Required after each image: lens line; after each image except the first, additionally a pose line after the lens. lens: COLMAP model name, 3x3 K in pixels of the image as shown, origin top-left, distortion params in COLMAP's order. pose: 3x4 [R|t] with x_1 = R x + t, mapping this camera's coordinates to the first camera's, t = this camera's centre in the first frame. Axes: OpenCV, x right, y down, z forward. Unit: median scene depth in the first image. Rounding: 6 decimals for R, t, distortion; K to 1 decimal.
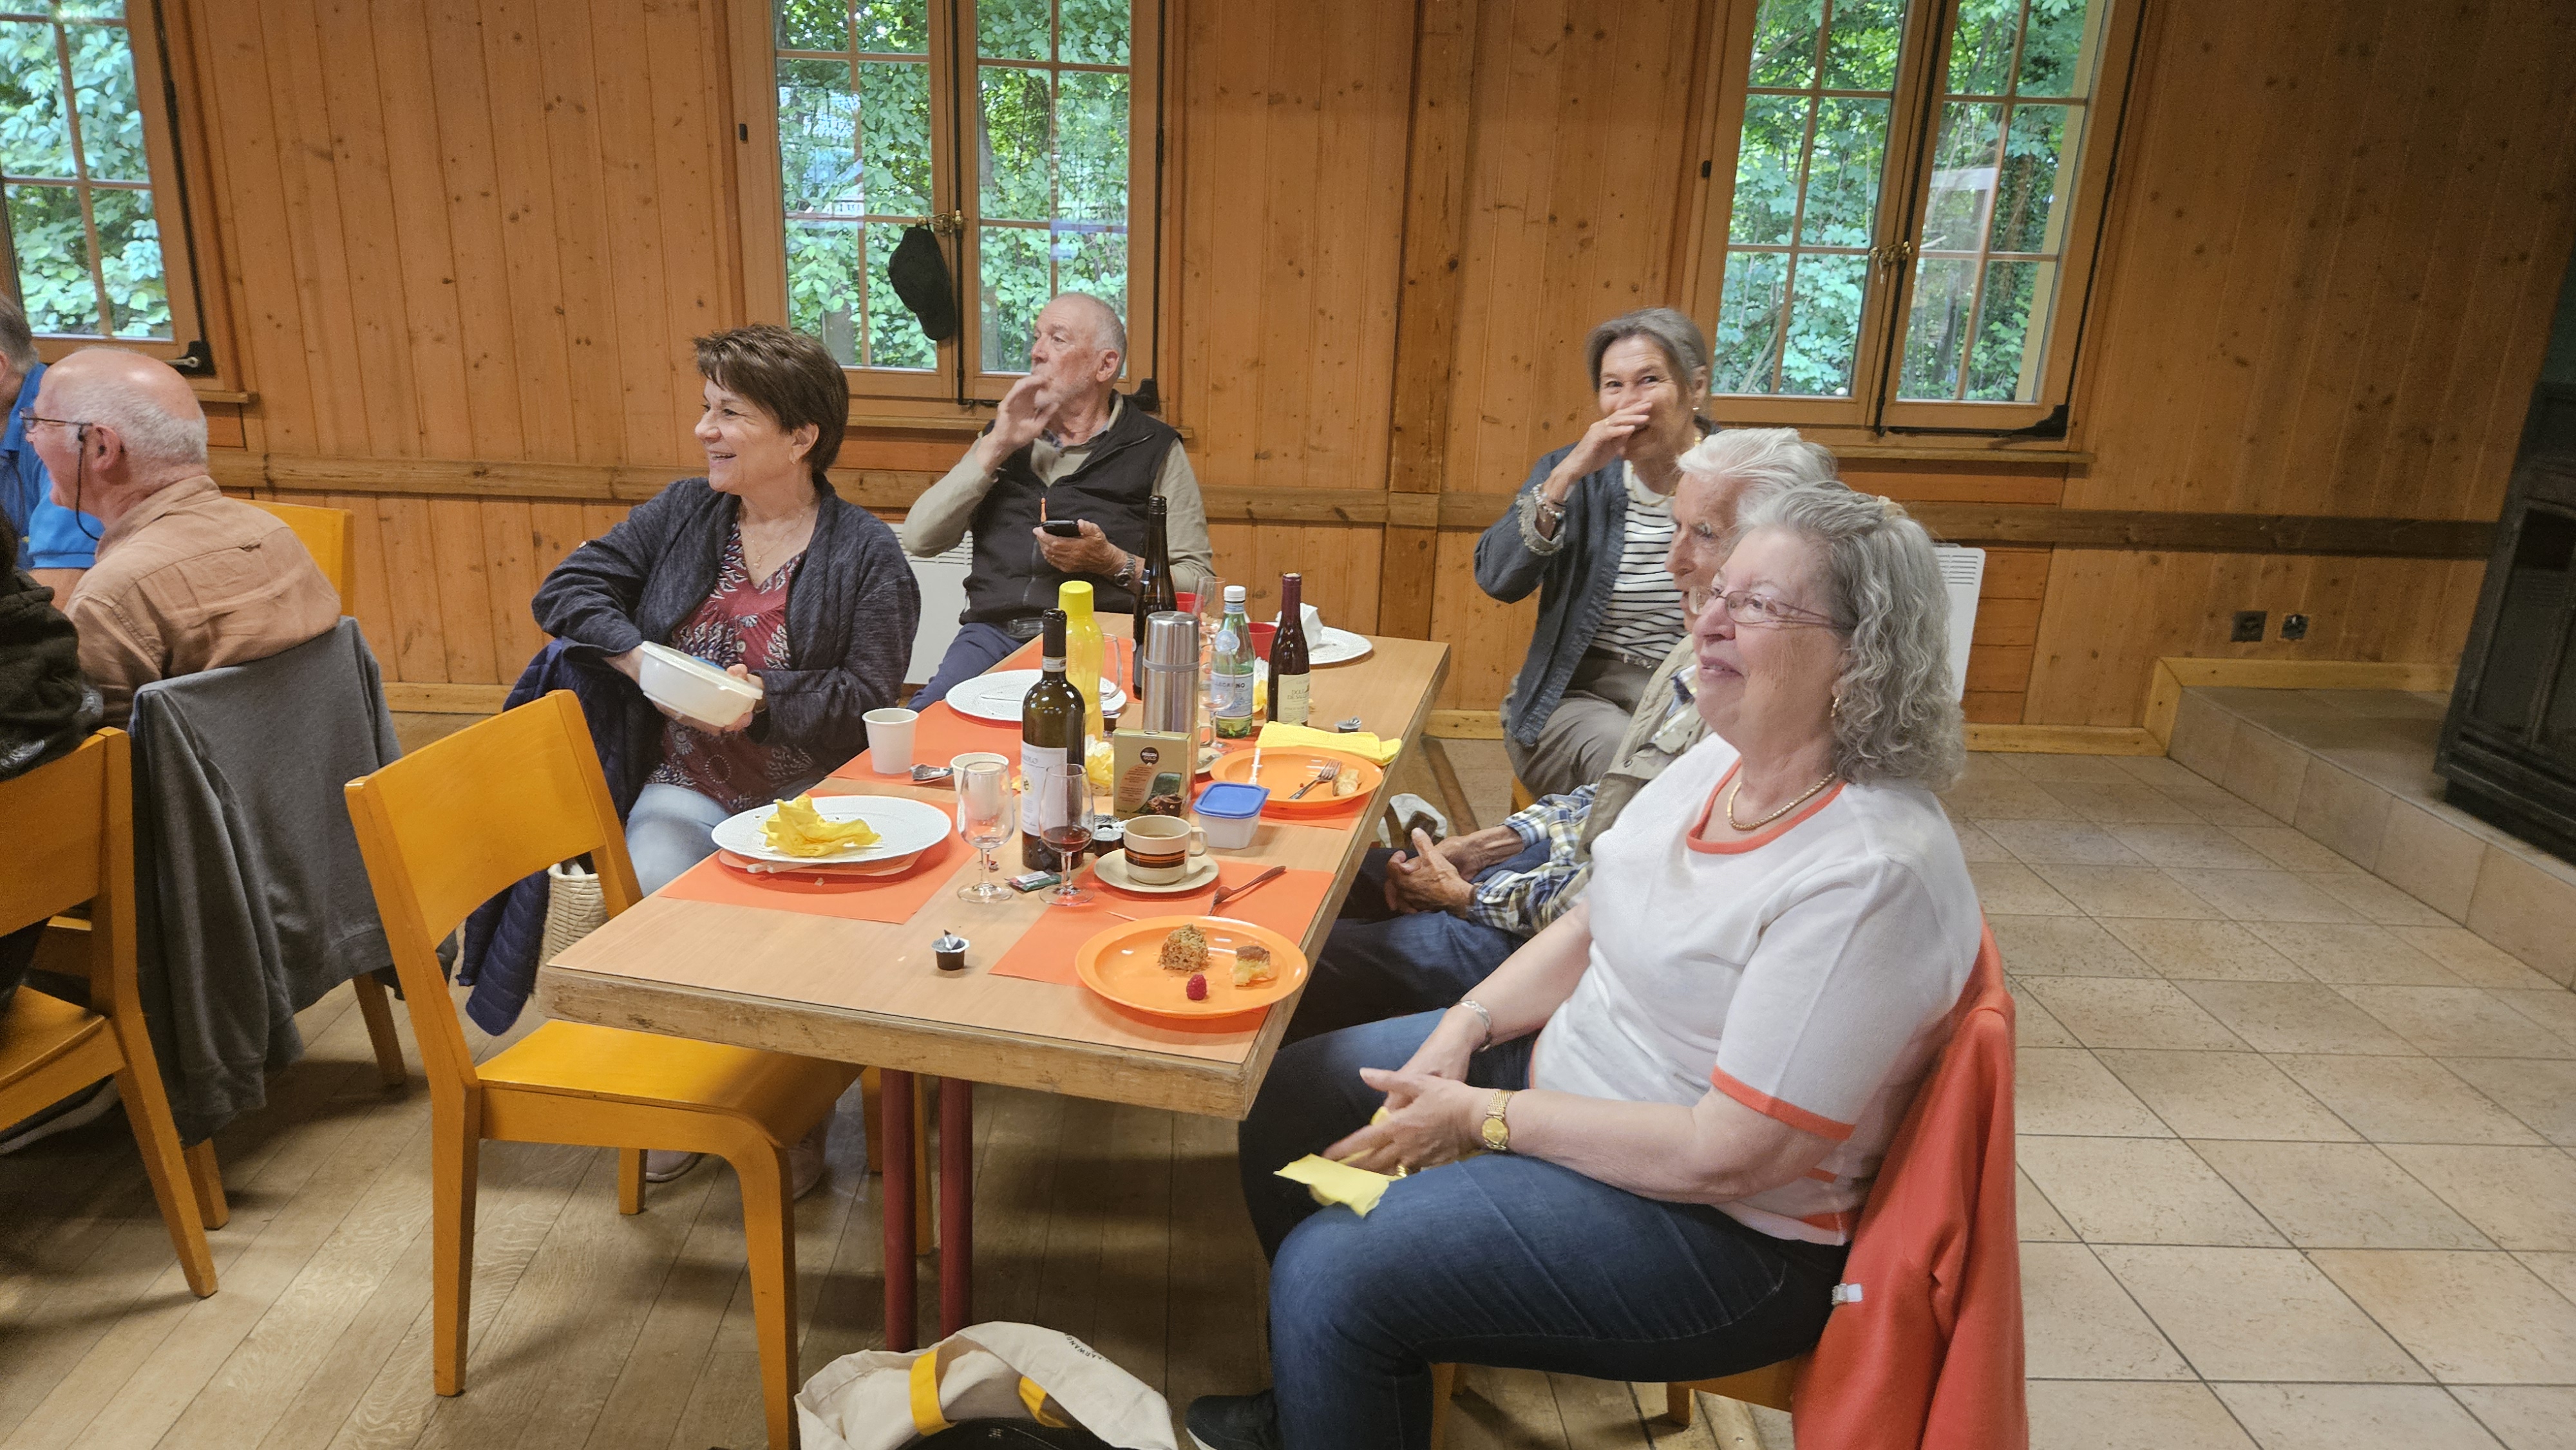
lens RADIAL K [[1731.5, 0, 1249.9], [0, 1731.5, 769.9], [0, 0, 1]] dist [0.077874, -0.064737]
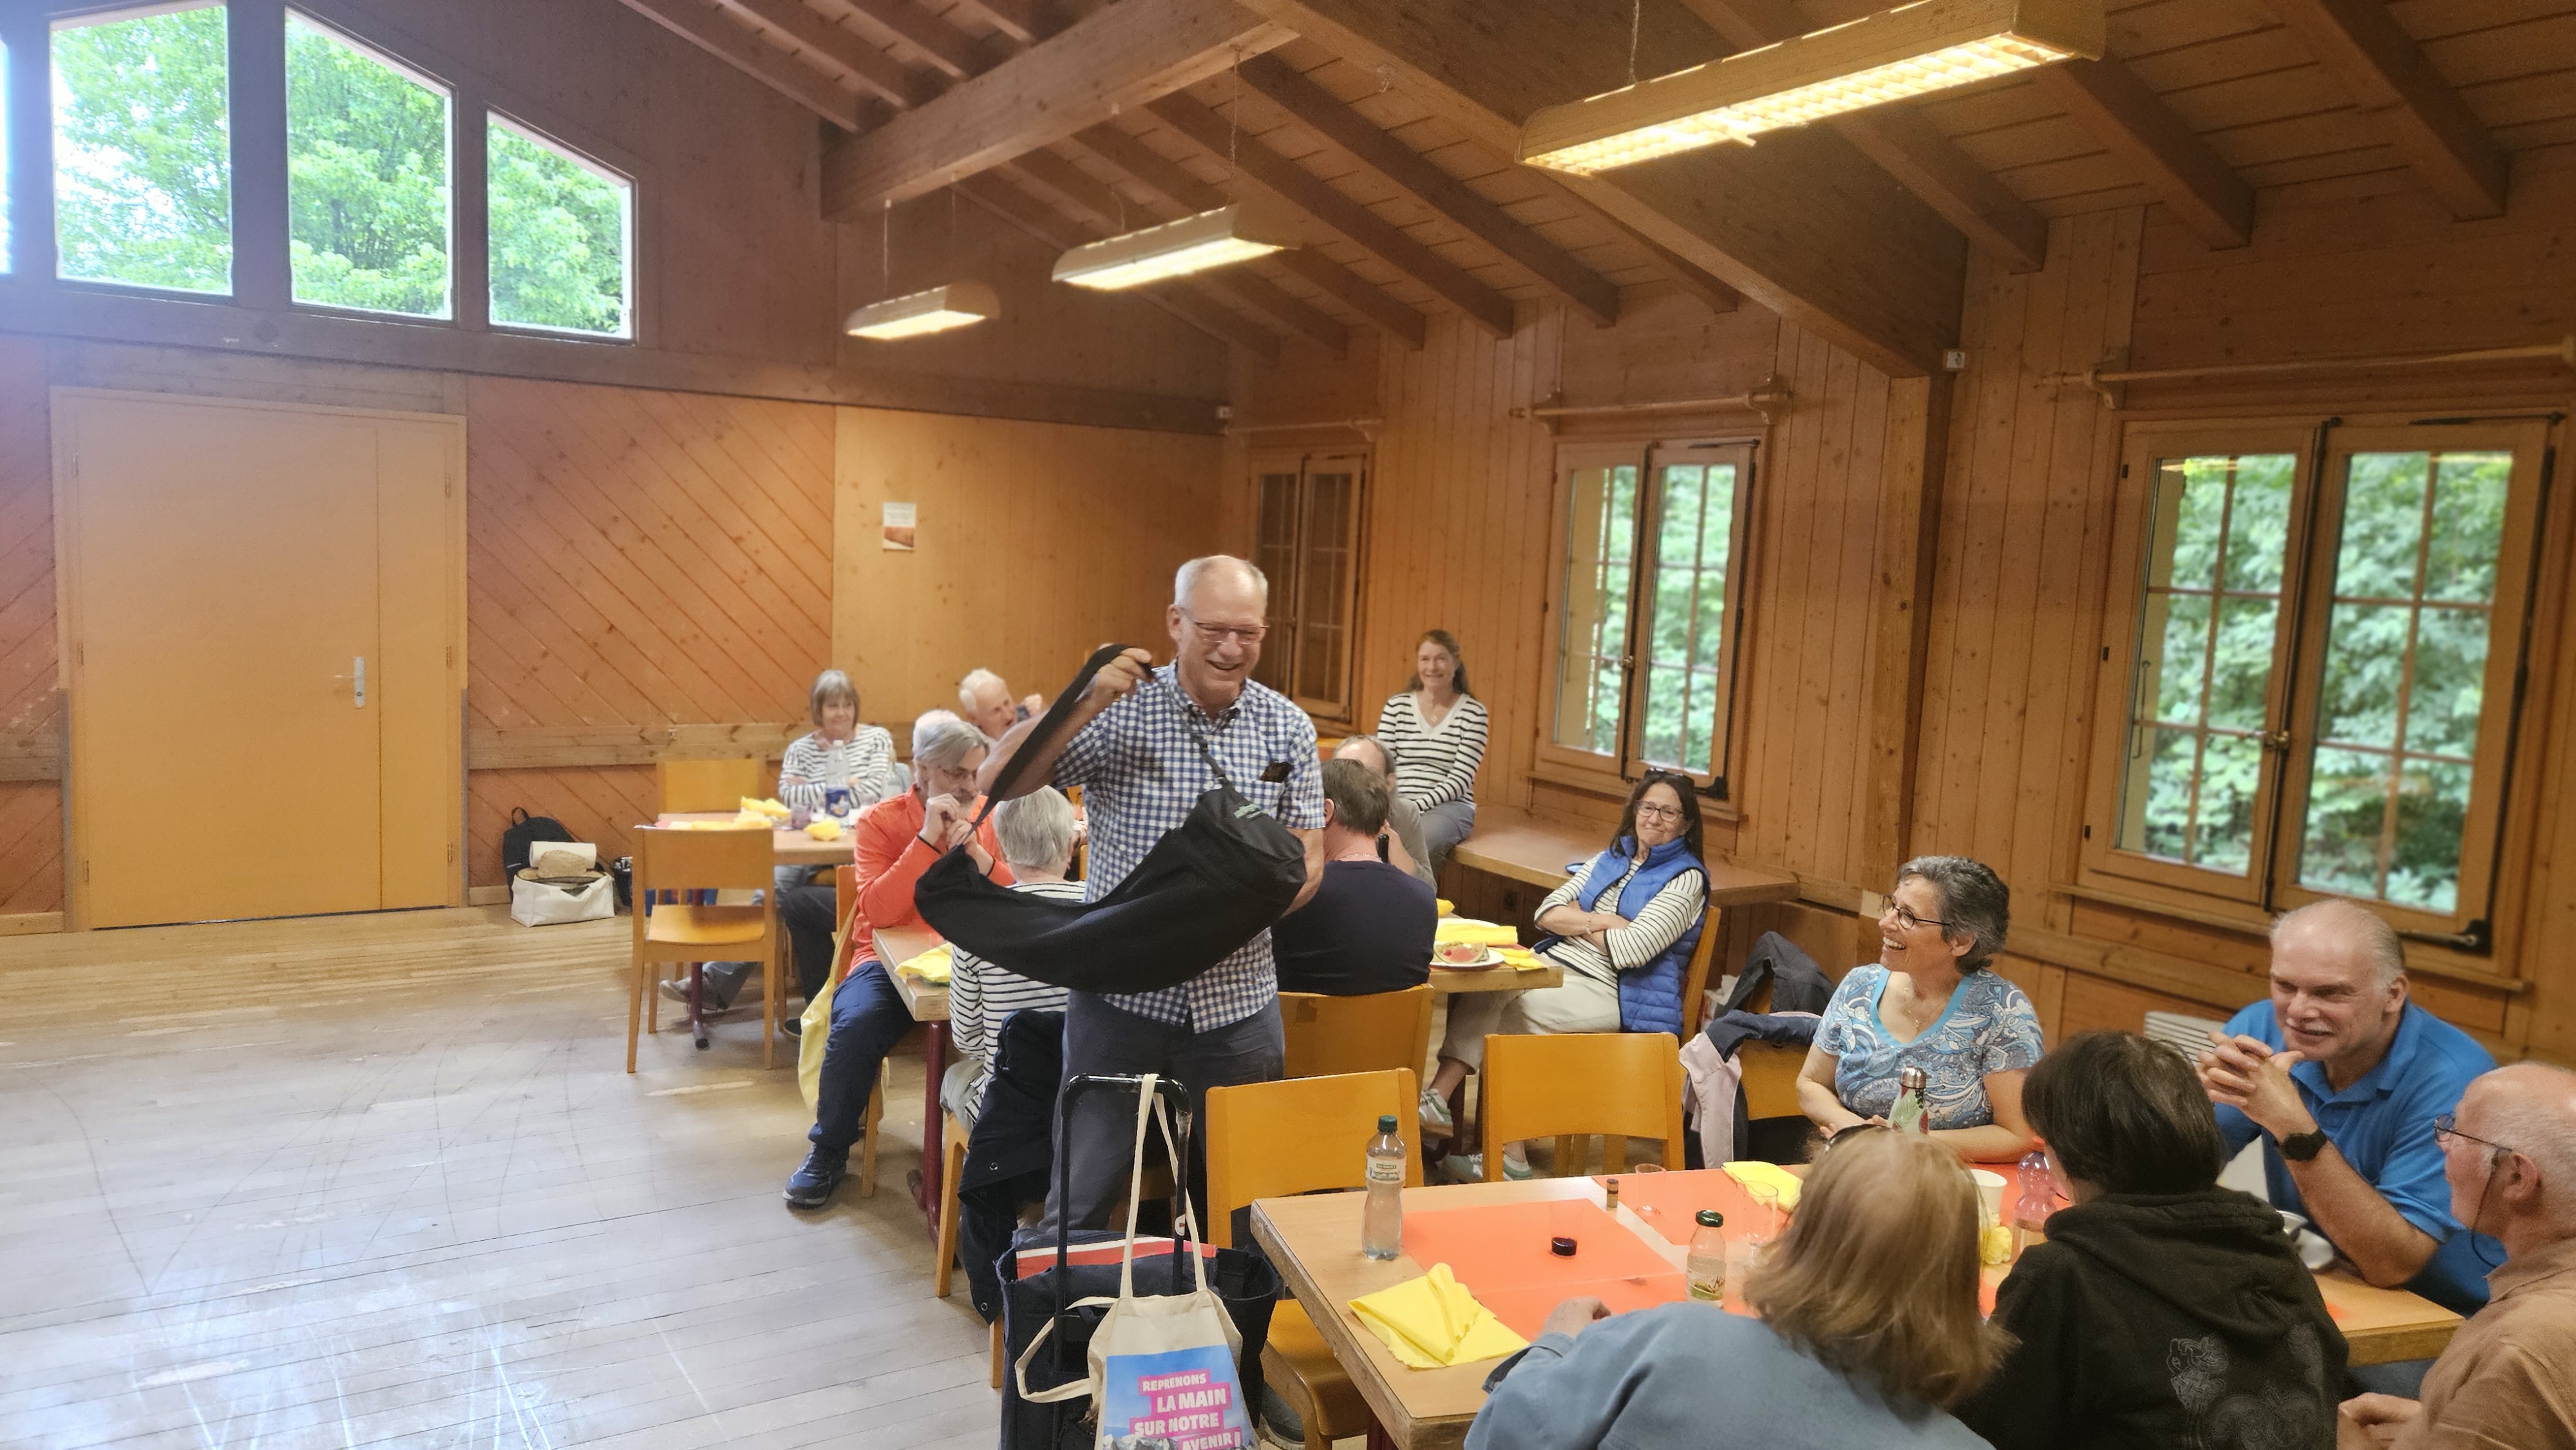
lens RADIAL K [[1723.8, 0, 1251.3], [0, 1723.8, 729.2], [0, 0, 1]] dist [0.081003, -0.072711]
pose [[0.492247, 0.081282, -0.866652, -0.110996], [-0.298387, 0.951063, -0.080281, -0.068324], [0.817715, 0.298116, 0.492411, -0.036073]]
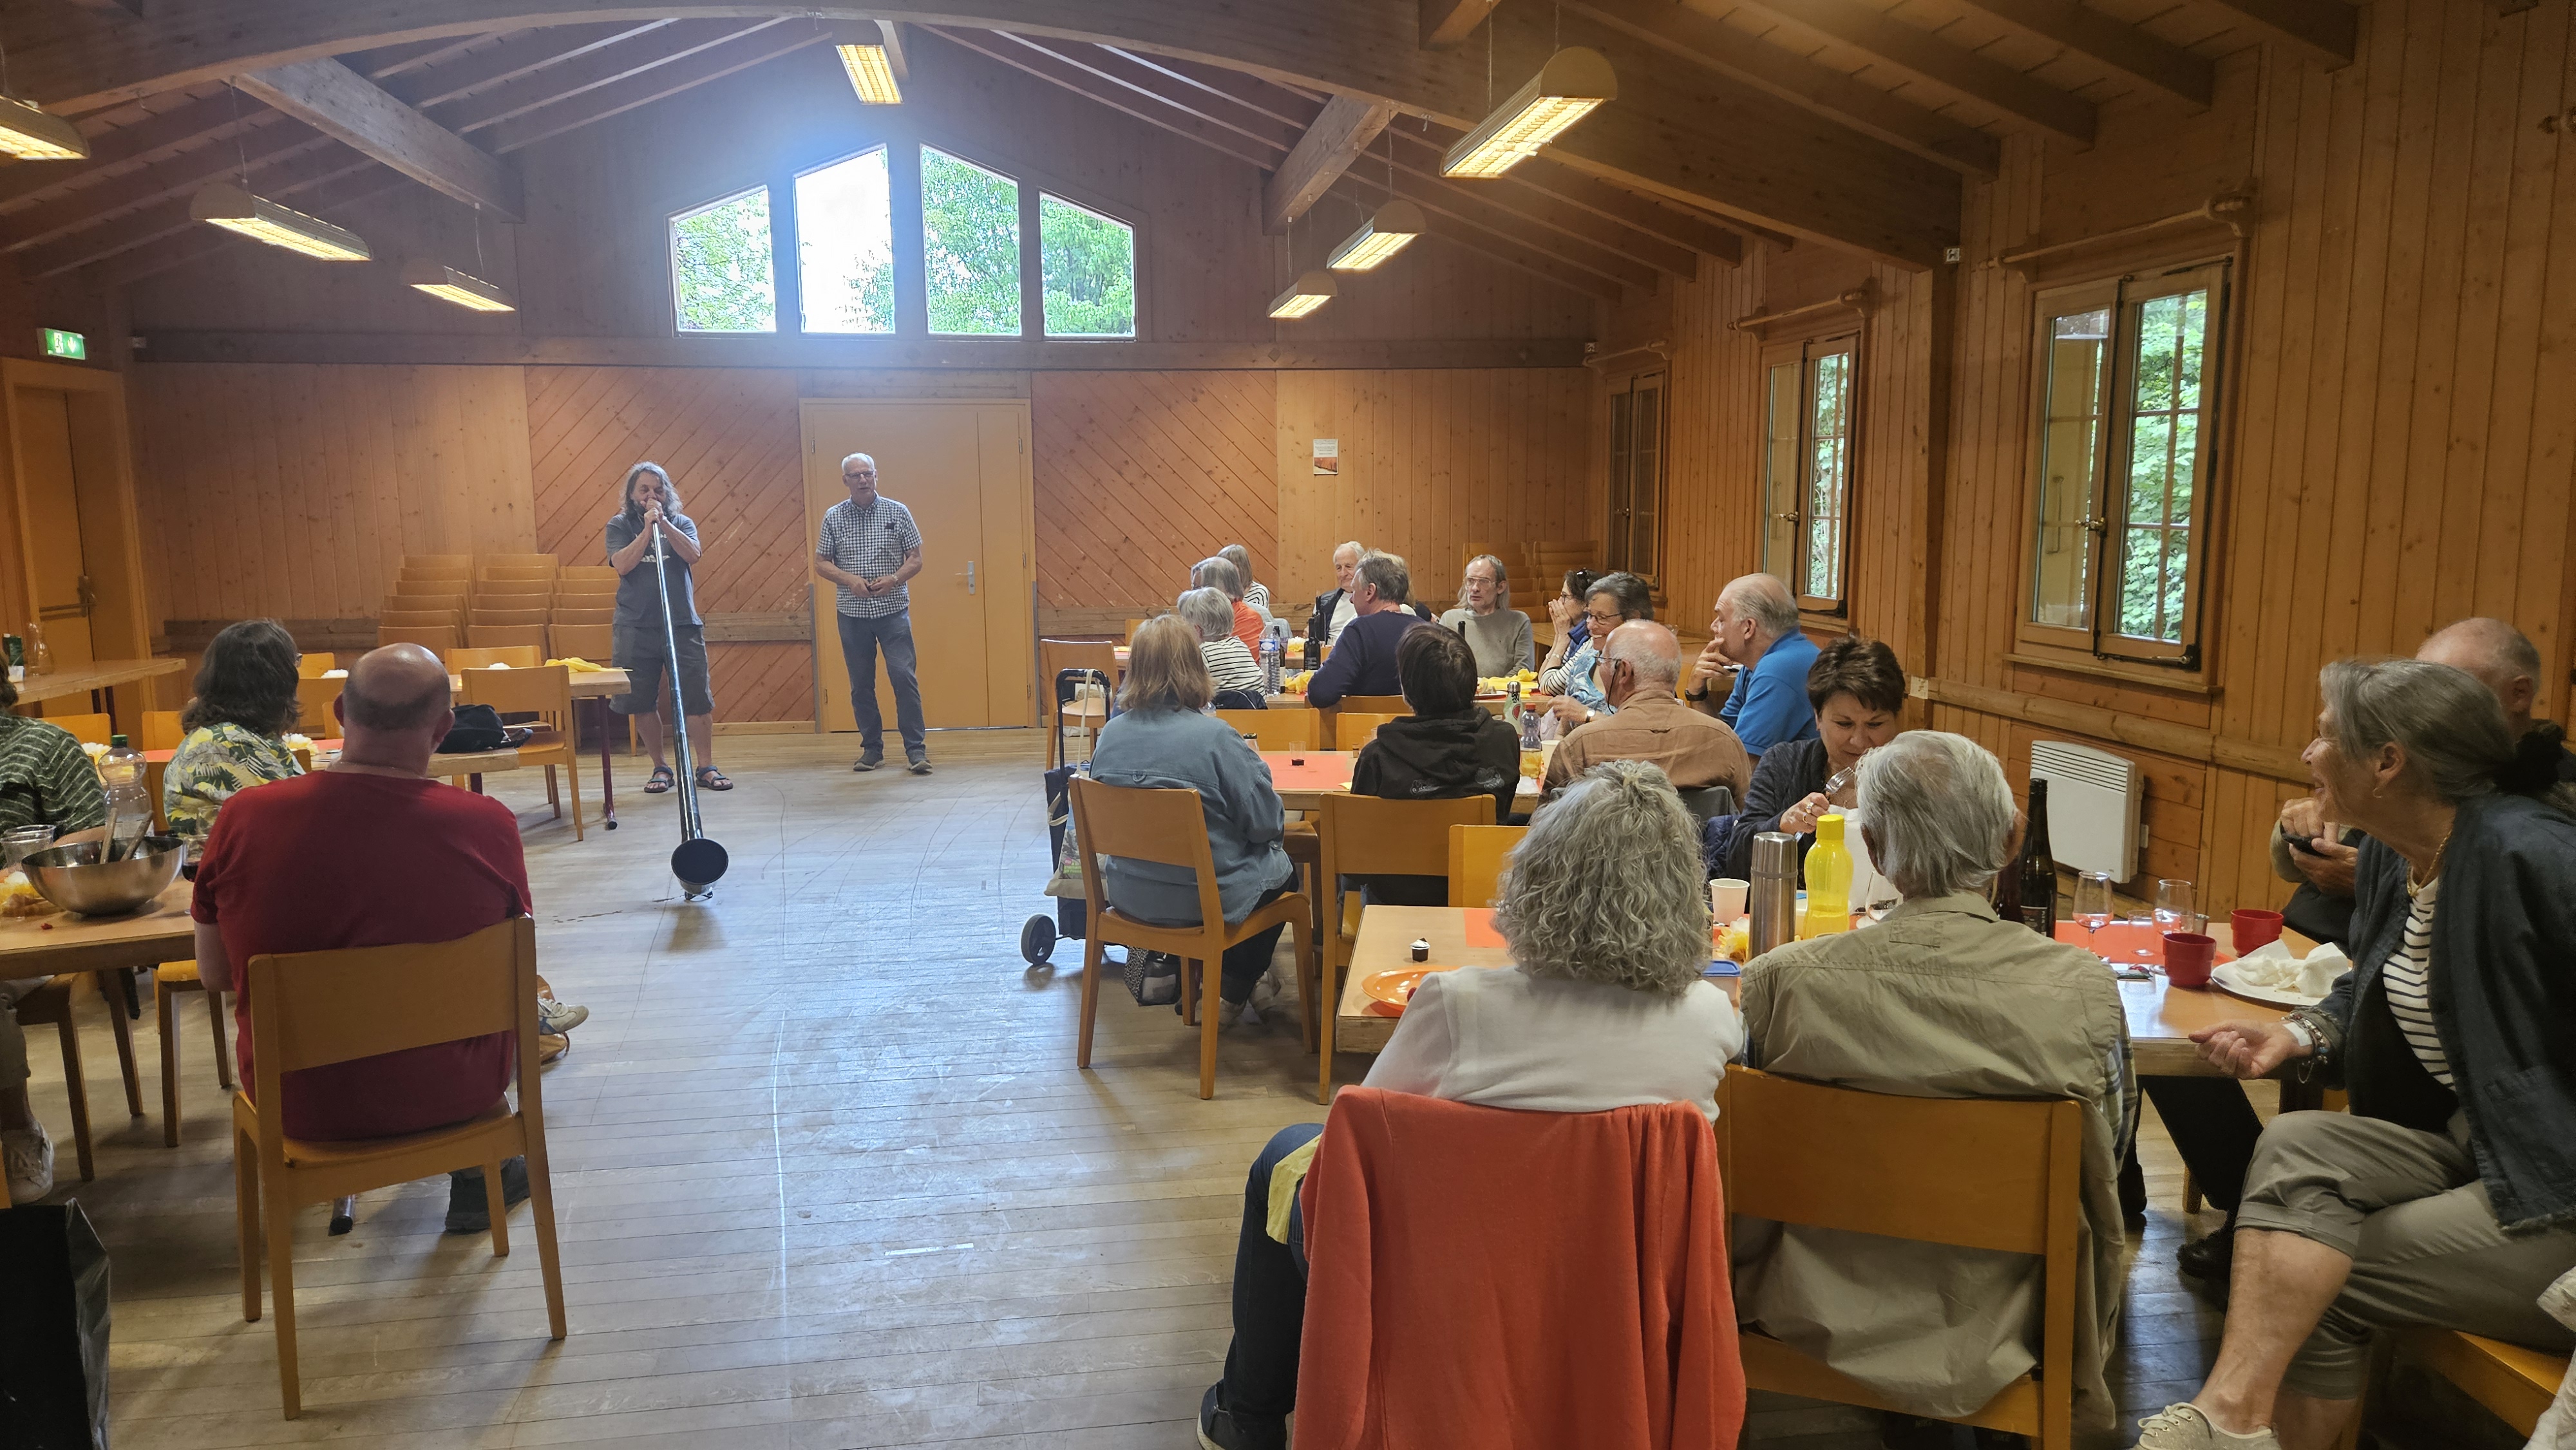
lens RADIAL K [[1708.0, 0, 1263.4], [0, 1708.0, 743.7], [0, 0, 1]] dist [0.081691, -0.073666]
pose [[0.102915, 0.106354, -0.988988, 0.590656], [-0.297171, 0.952146, 0.071468, -0.066493], [0.949262, 0.286543, 0.129596, 0.229502]]
